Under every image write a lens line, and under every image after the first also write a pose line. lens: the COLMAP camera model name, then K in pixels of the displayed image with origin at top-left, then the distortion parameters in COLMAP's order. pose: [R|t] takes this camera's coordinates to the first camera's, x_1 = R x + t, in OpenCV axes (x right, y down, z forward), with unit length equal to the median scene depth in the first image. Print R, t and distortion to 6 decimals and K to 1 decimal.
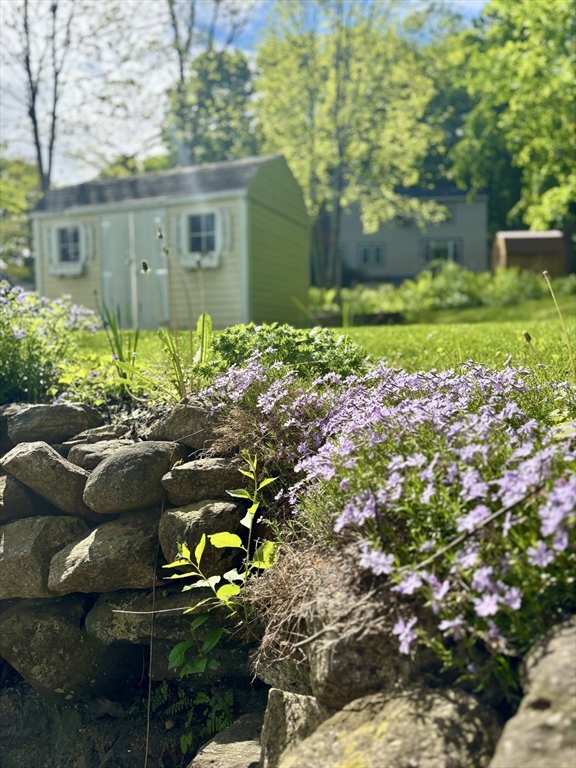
lens RADIAL K [[582.4, 0, 287.1], [0, 582.4, 384.6], [0, 0, 1]] dist [0.001946, 0.000134]
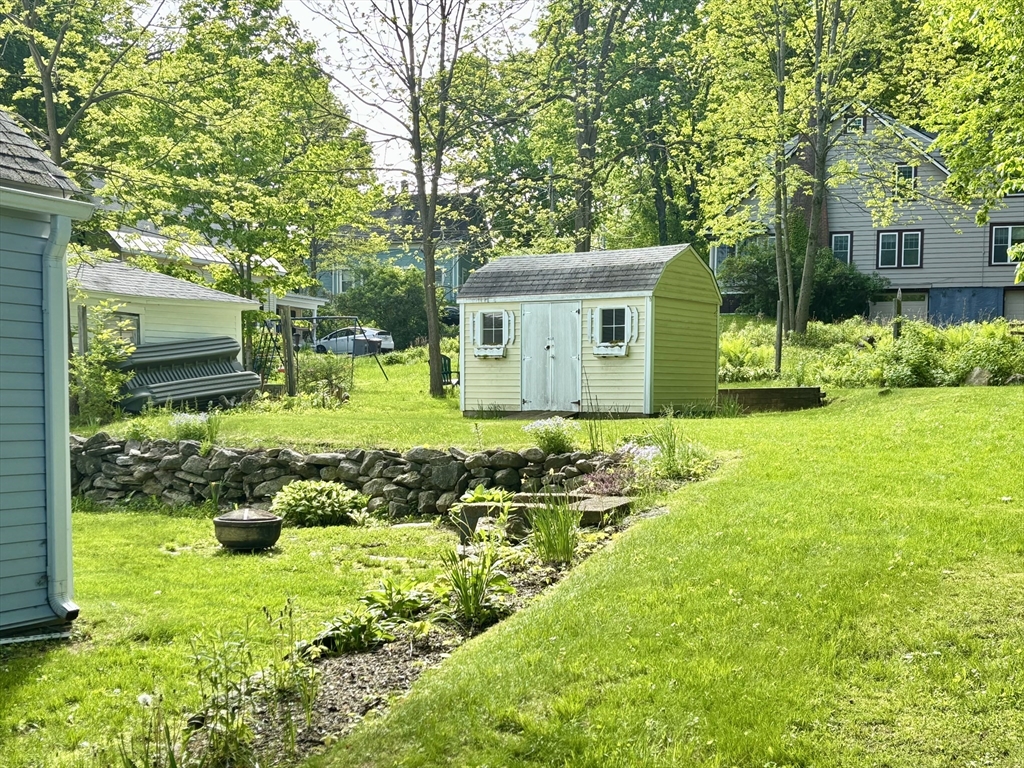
lens RADIAL K [[1208.6, 0, 512.7], [0, 1208.6, 384.6], [0, 0, 1]] dist [0.001204, 0.000000]
pose [[0.977114, 0.009101, -0.212522, 0.164153], [-0.025465, 0.996904, -0.074390, 0.036120], [0.211187, 0.078099, 0.974321, -1.323423]]
